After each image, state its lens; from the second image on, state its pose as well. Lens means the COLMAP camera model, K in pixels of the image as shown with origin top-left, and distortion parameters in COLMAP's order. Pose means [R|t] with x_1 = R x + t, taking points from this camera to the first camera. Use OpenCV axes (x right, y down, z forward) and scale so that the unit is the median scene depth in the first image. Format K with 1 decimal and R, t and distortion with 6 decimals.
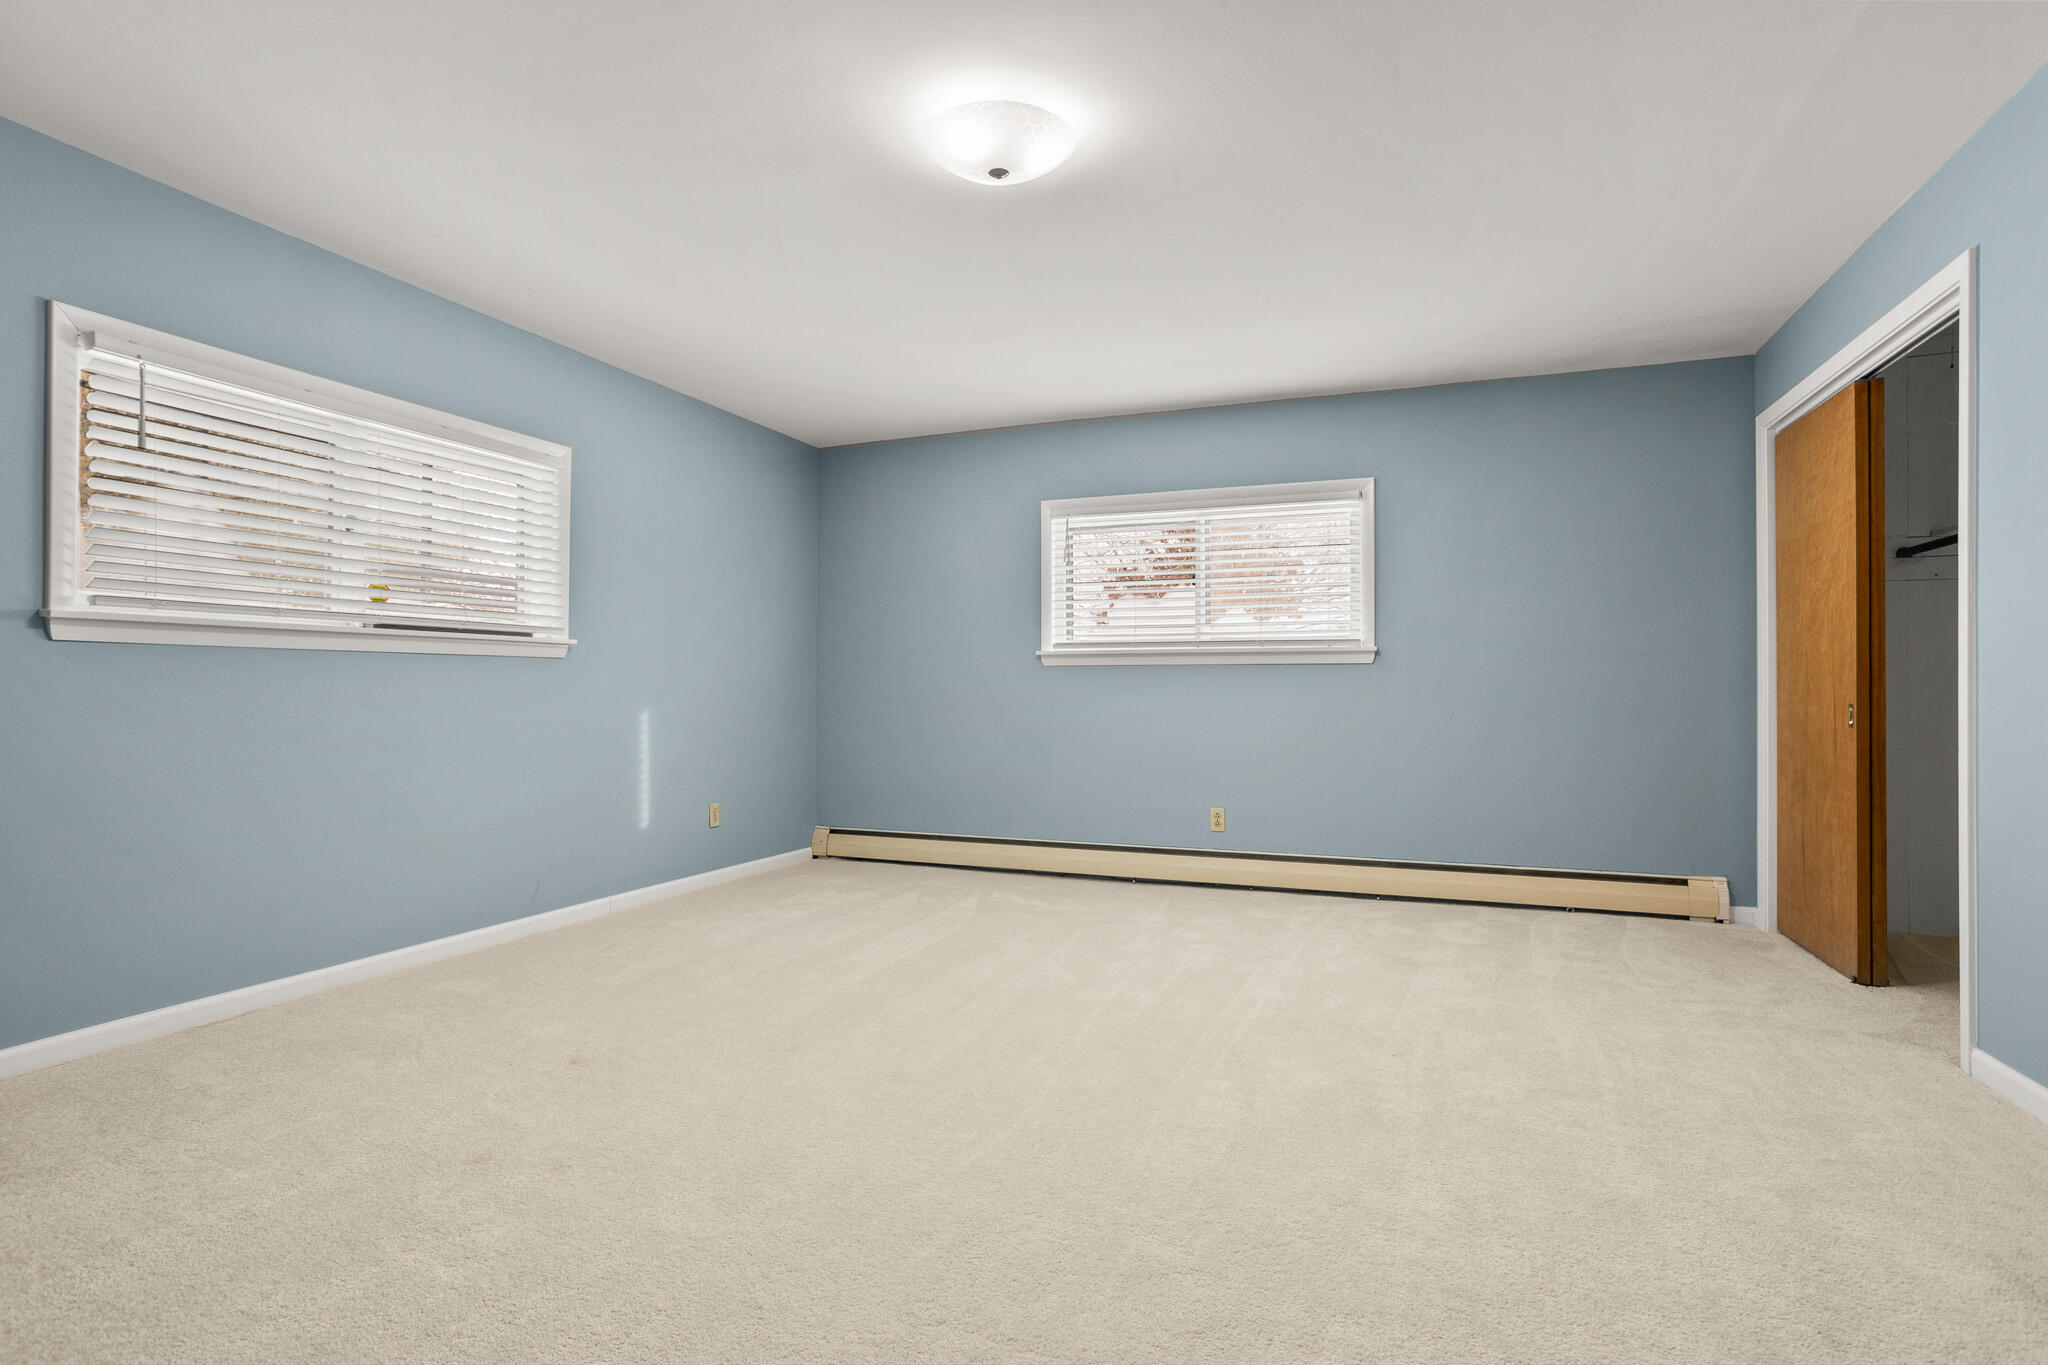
lens RADIAL K [[986.0, 0, 1016.8], [0, 986.0, 688.4], [0, 0, 1]] dist [-0.058791, 0.033952]
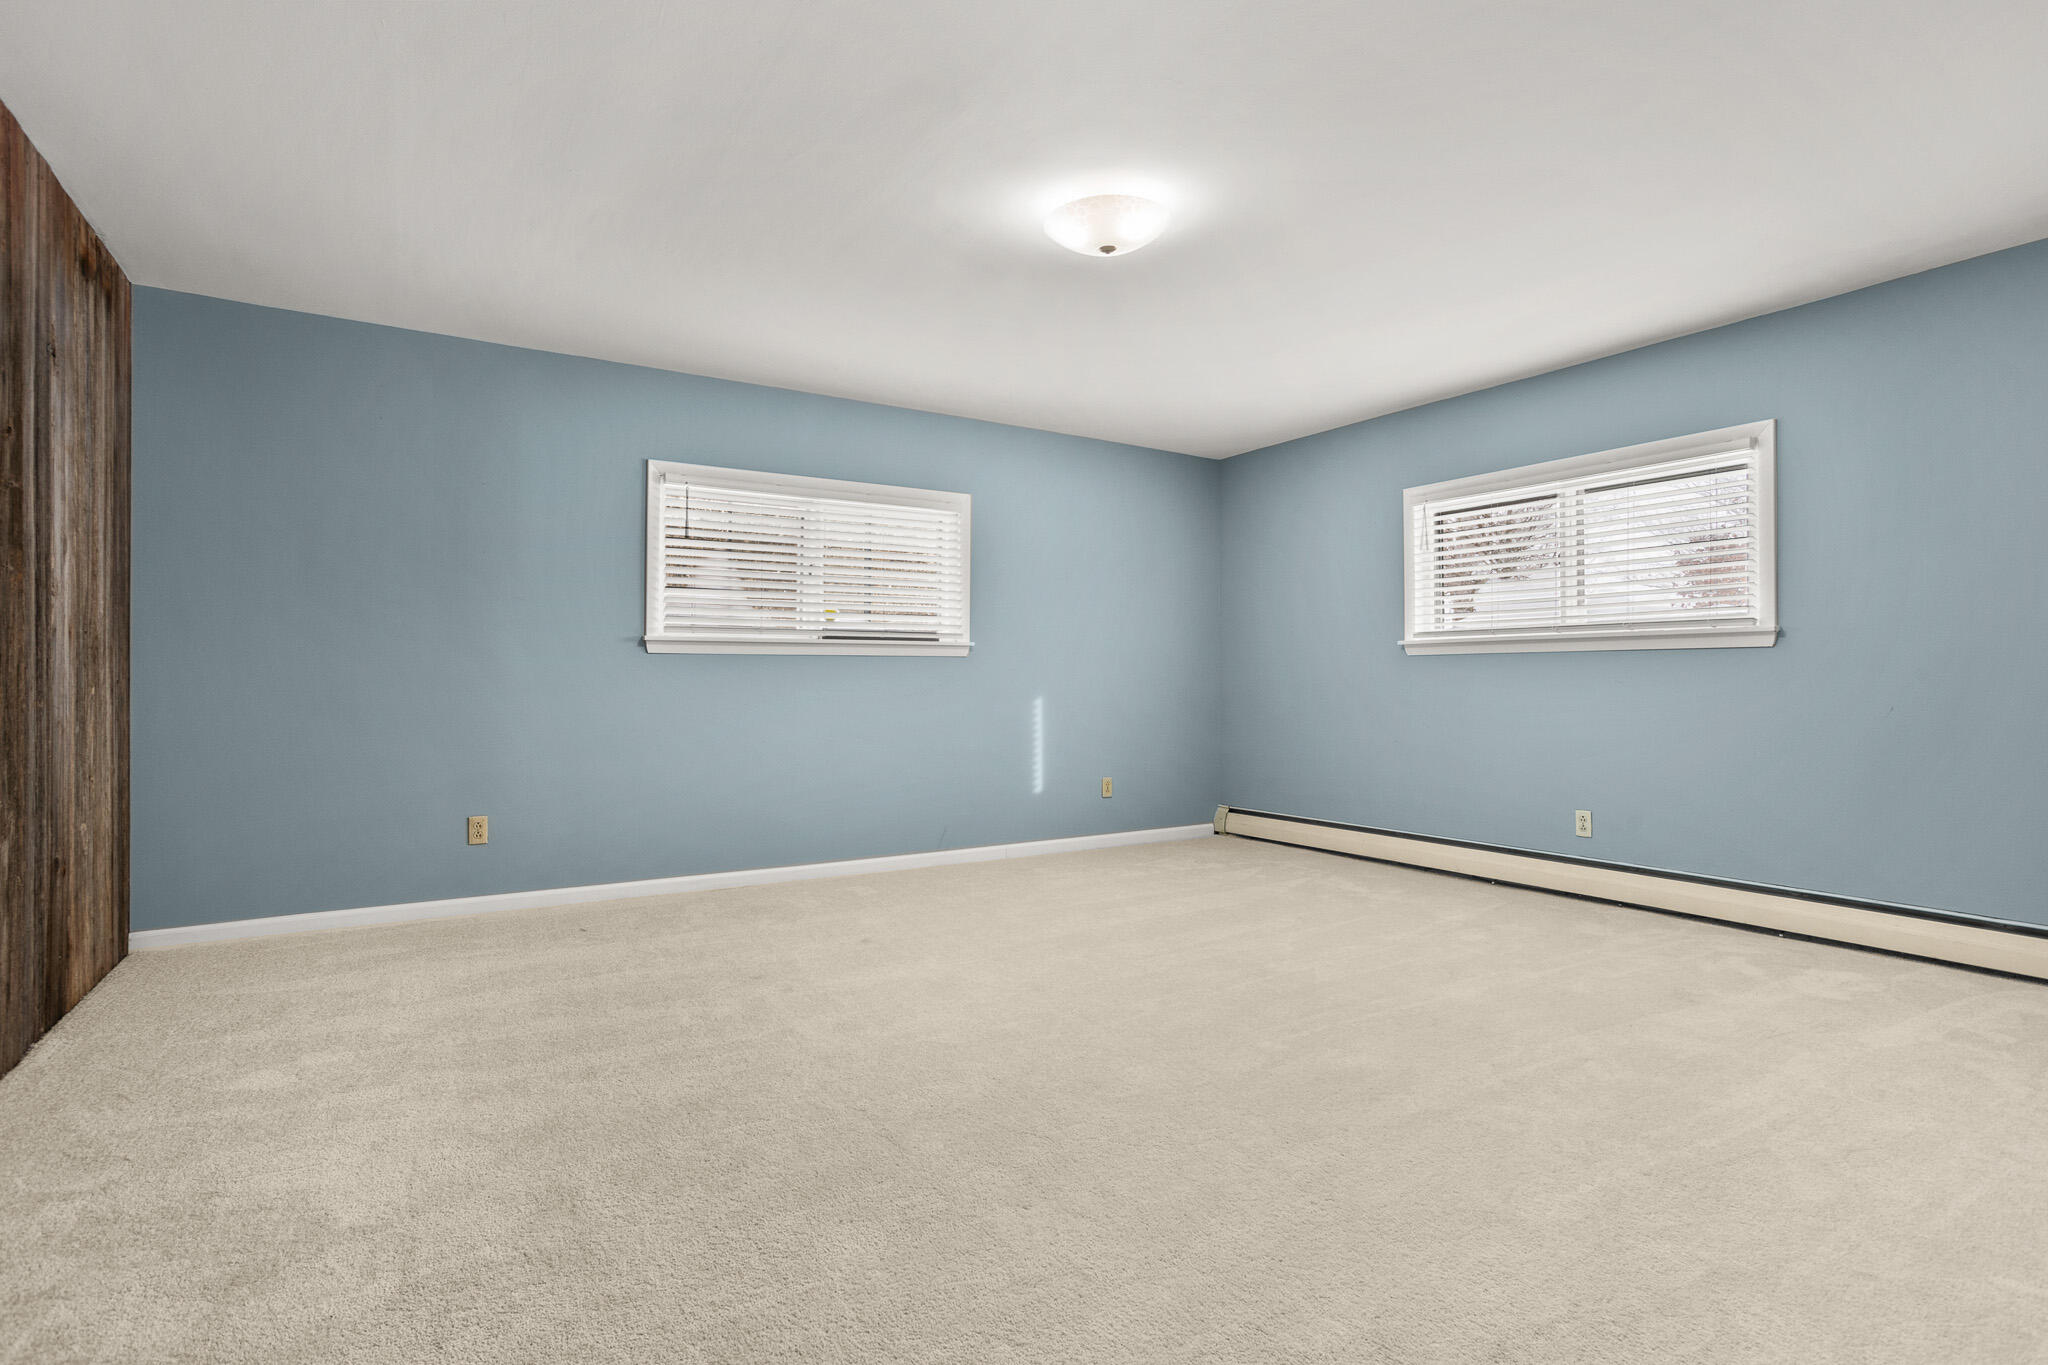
lens RADIAL K [[981.0, 0, 1019.9], [0, 981.0, 678.2], [0, 0, 1]] dist [-0.058430, 0.032417]
pose [[0.809225, -0.004030, -0.587485, 0.324648], [0.003276, 0.999992, -0.002348, 0.000971], [0.587489, -0.000025, 0.809232, -0.017759]]
